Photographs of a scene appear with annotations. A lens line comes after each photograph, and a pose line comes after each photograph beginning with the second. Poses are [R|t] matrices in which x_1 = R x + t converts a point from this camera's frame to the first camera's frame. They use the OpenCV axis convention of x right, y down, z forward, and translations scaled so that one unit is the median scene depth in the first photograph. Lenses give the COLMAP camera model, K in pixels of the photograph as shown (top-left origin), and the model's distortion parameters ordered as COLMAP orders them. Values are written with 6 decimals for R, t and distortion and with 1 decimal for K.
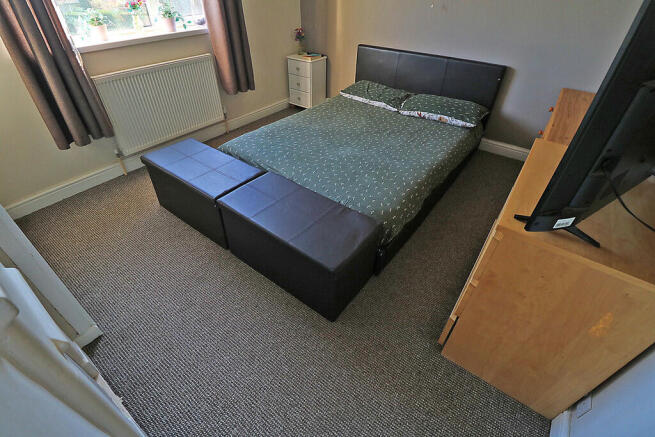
lens RADIAL K [[302.9, 0, 328.5], [0, 302.9, 211.6], [0, 0, 1]] dist [0.001442, -0.013000]
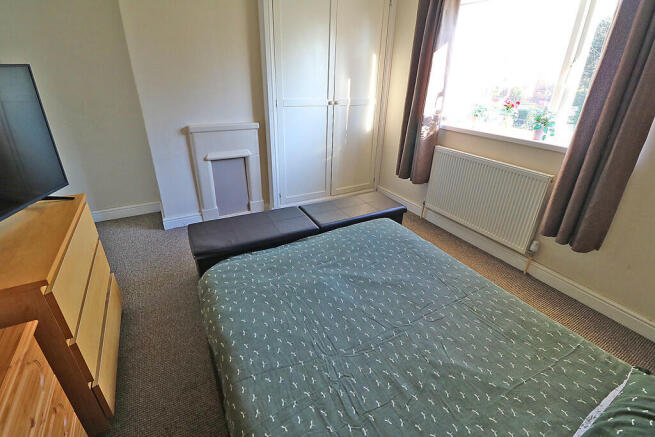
lens RADIAL K [[302.9, 0, 328.5], [0, 302.9, 211.6], [0, 0, 1]] dist [0.001442, -0.013000]
pose [[-0.413155, 0.351568, -0.840061, 0.511184], [-0.589862, 0.599492, 0.540992, -0.573392], [0.693806, 0.719034, -0.040306, 0.745924]]
